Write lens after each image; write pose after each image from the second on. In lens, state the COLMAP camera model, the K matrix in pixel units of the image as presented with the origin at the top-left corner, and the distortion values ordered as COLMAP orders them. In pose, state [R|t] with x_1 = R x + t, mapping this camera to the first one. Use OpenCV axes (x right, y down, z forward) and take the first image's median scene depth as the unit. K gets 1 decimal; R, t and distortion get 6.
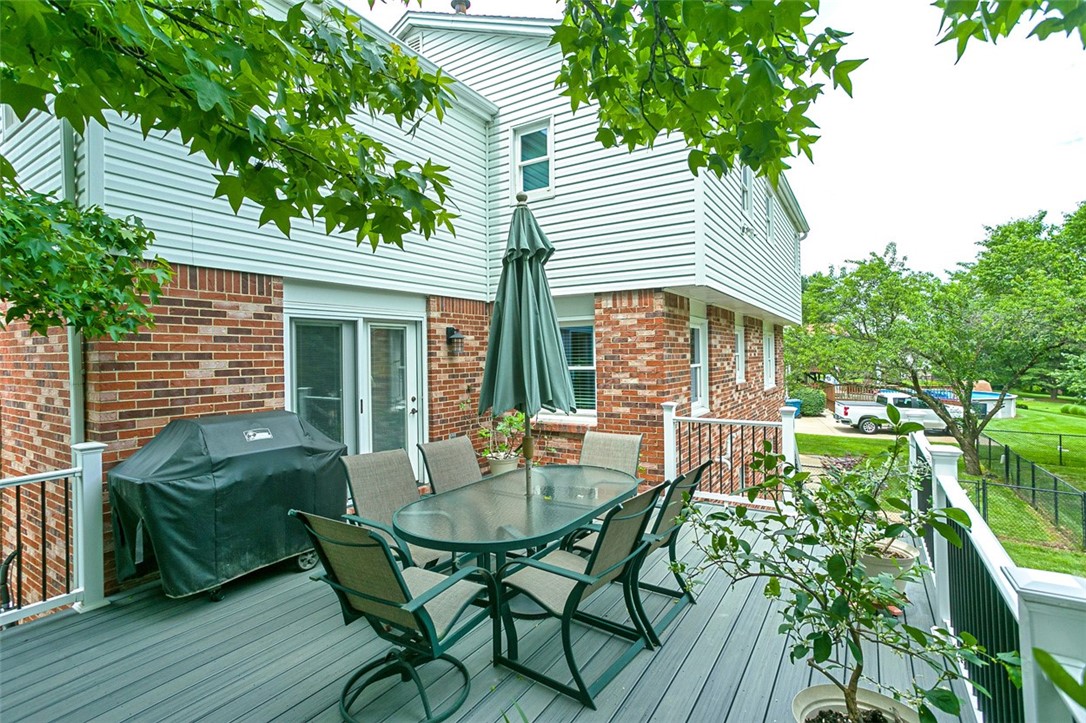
lens RADIAL K [[524.7, 0, 530.0], [0, 524.7, 353.6], [0, 0, 1]] dist [-0.057229, 0.036558]
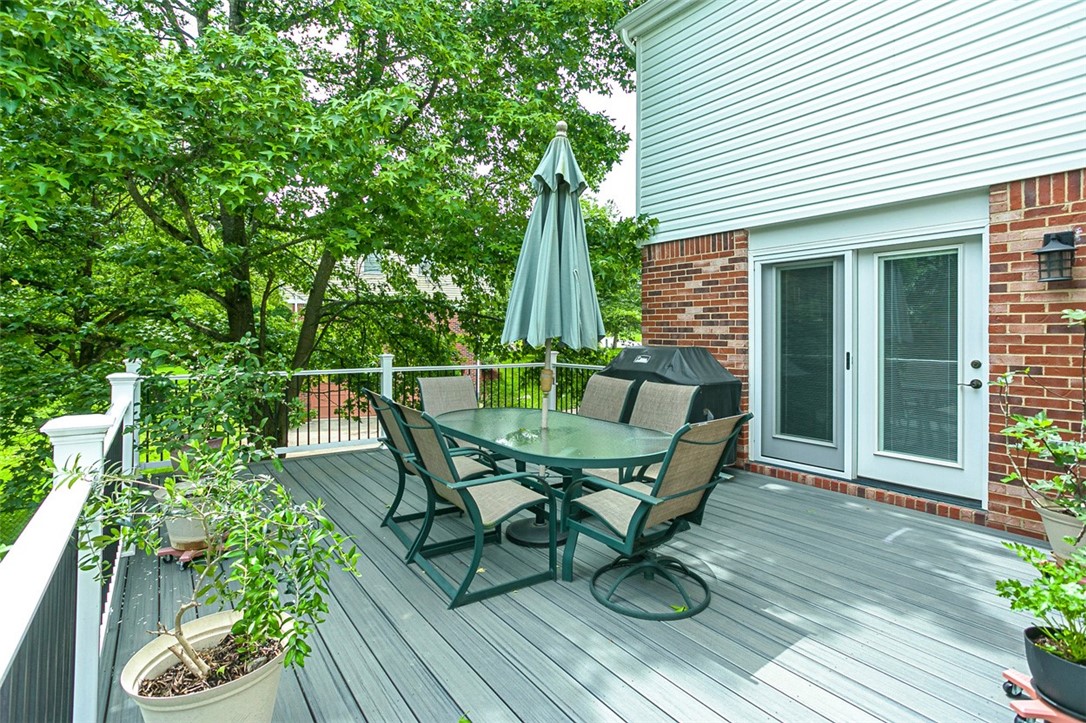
lens RADIAL K [[524.7, 0, 530.0], [0, 524.7, 353.6], [0, 0, 1]] dist [-0.057229, 0.036558]
pose [[-0.373487, 0.051706, -0.926193, 0.745239], [0.006434, 0.998566, 0.053151, 0.055102], [0.927613, 0.013892, -0.373284, 1.047573]]
